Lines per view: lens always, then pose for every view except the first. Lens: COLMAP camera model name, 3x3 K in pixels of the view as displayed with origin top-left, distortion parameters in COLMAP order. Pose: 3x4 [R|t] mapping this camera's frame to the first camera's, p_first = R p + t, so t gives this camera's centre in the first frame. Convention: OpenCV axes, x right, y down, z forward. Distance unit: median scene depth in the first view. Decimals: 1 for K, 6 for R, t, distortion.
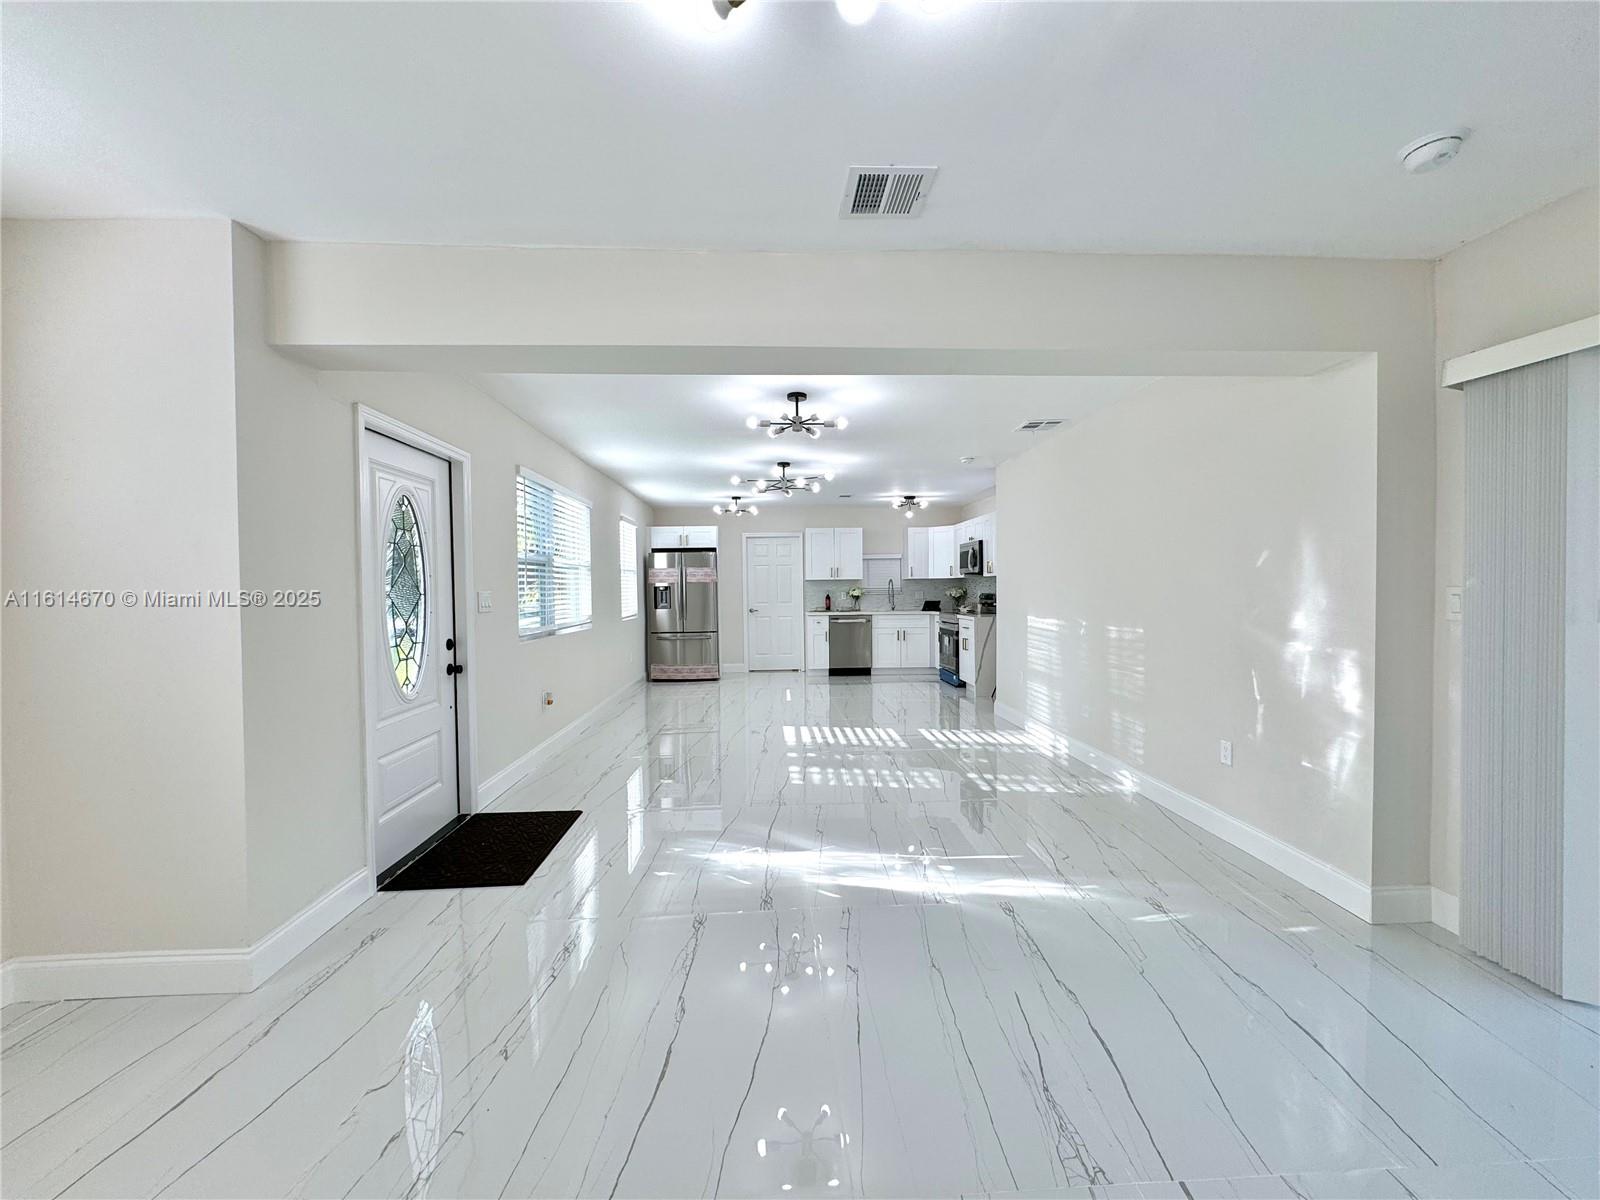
lens RADIAL K [[639.3, 0, 800.0], [0, 639.3, 600.0], [0, 0, 1]] dist [0.000881, -0.000168]
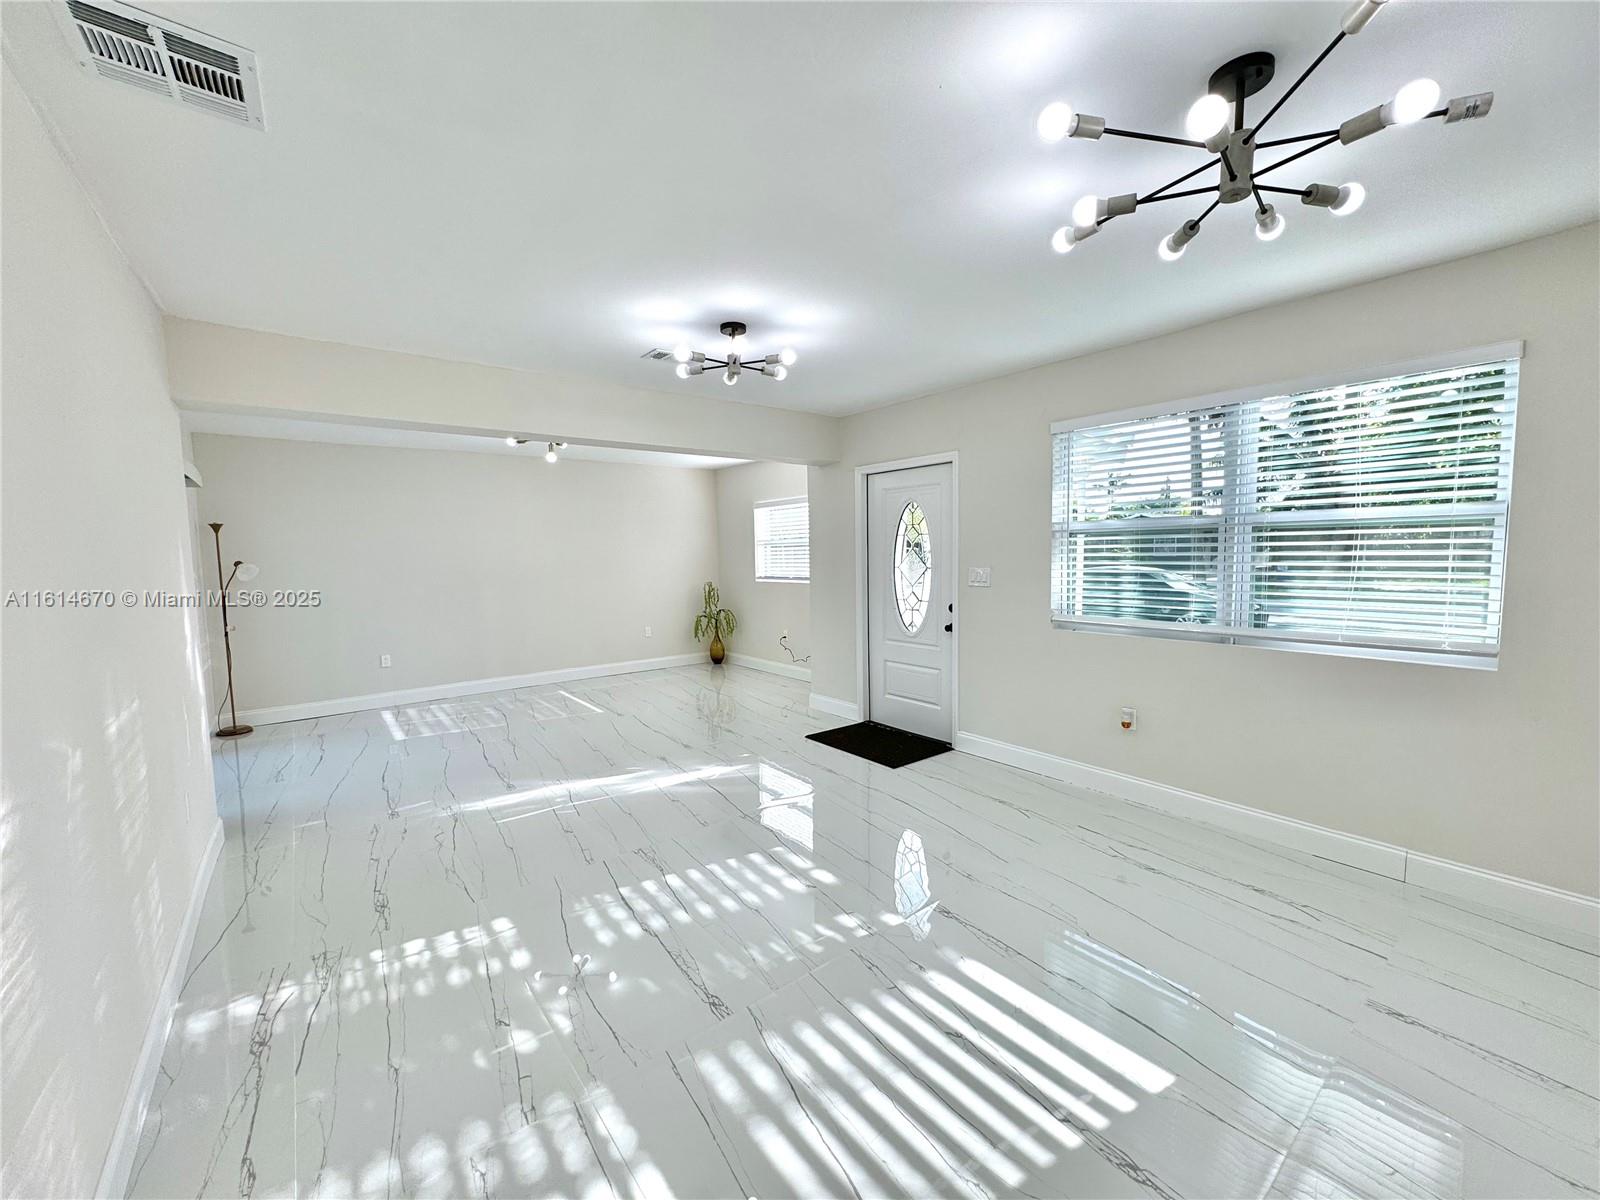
lens RADIAL K [[636.1, 0, 777.3], [0, 636.1, 601.7], [0, 0, 1]] dist [0.002433, 0.000103]
pose [[-0.829677, 0.067624, -0.554133, 0.186073], [0.013106, 0.994722, 0.101768, -0.032667], [0.558090, 0.077172, -0.826184, 0.780352]]
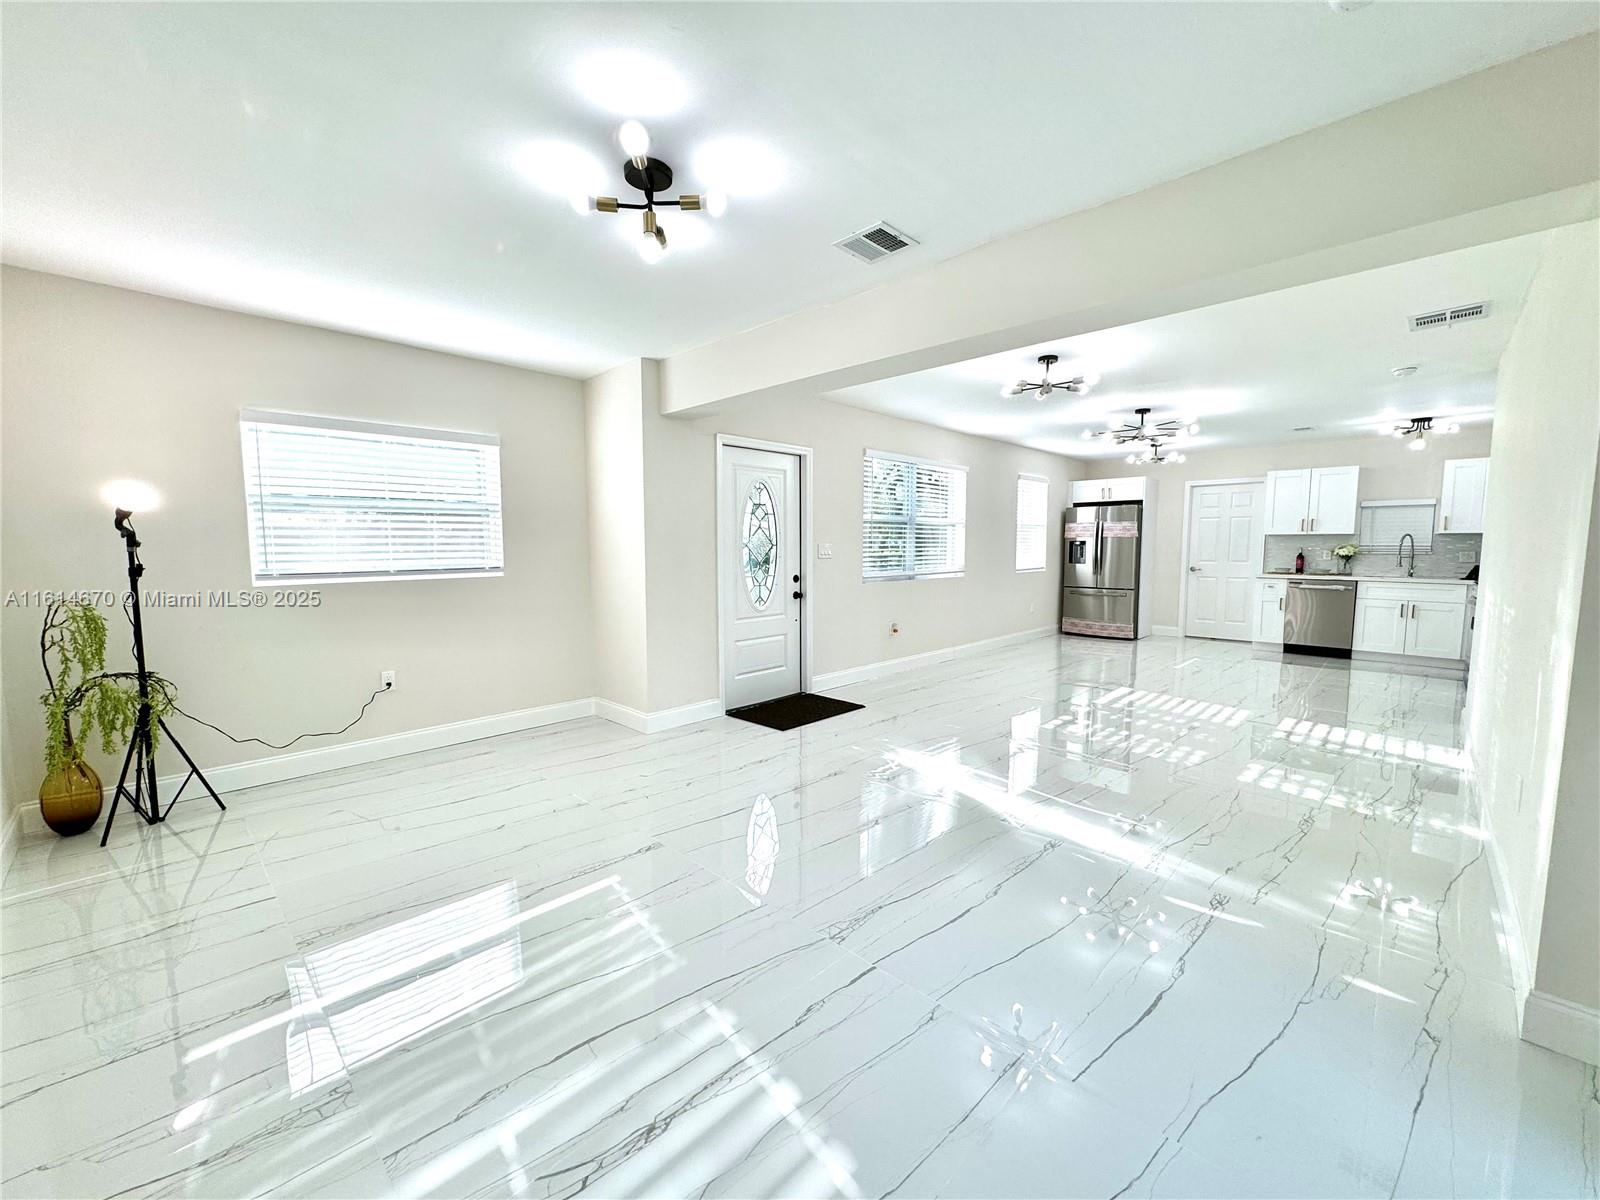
lens RADIAL K [[639.3, 0, 800.0], [0, 639.3, 600.0], [0, 0, 1]] dist [0.000881, -0.000168]
pose [[0.679383, 0.075337, -0.729906, 0.237013], [-0.022339, 0.996378, 0.082048, -0.001836], [0.733444, -0.039437, 0.678605, -0.008193]]
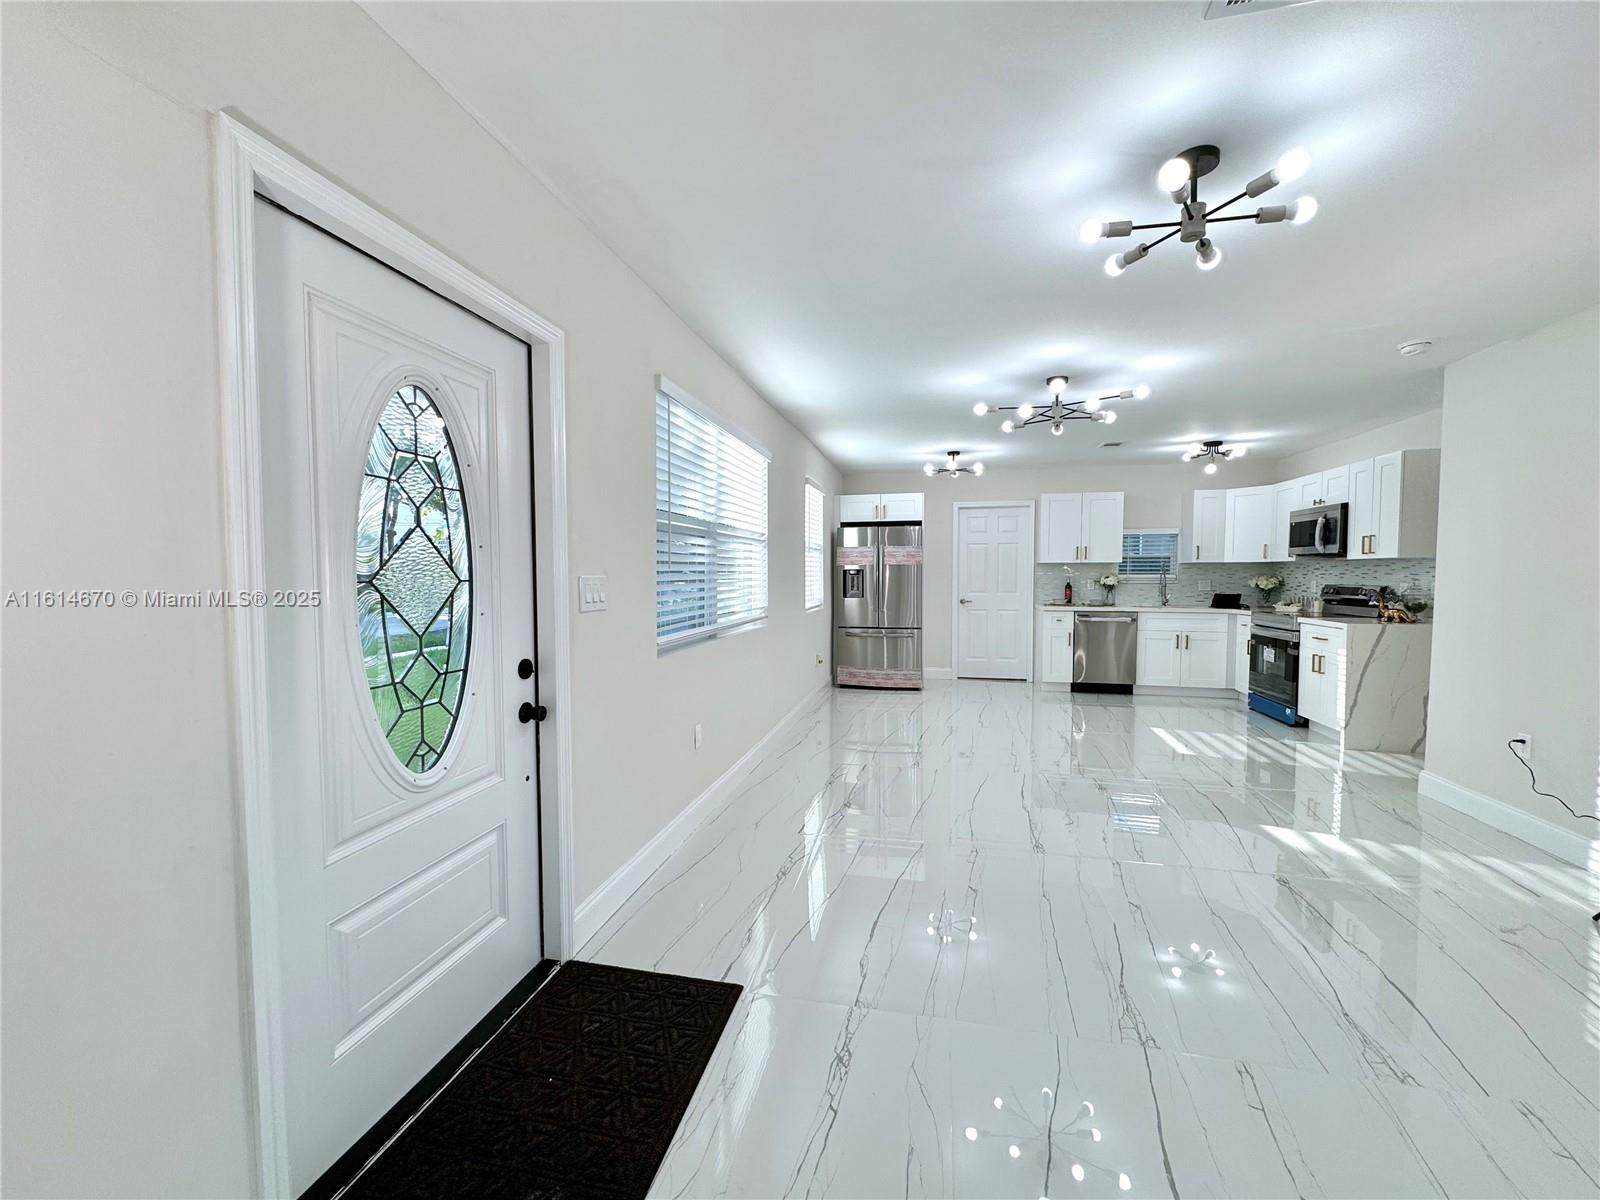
lens RADIAL K [[639.3, 0, 800.0], [0, 639.3, 600.0], [0, 0, 1]] dist [0.000881, -0.000168]
pose [[0.963786, 0.023285, -0.265659, -0.068941], [-0.016302, 0.999462, 0.028461, -0.005009], [0.266179, -0.023100, 0.963647, 0.218634]]
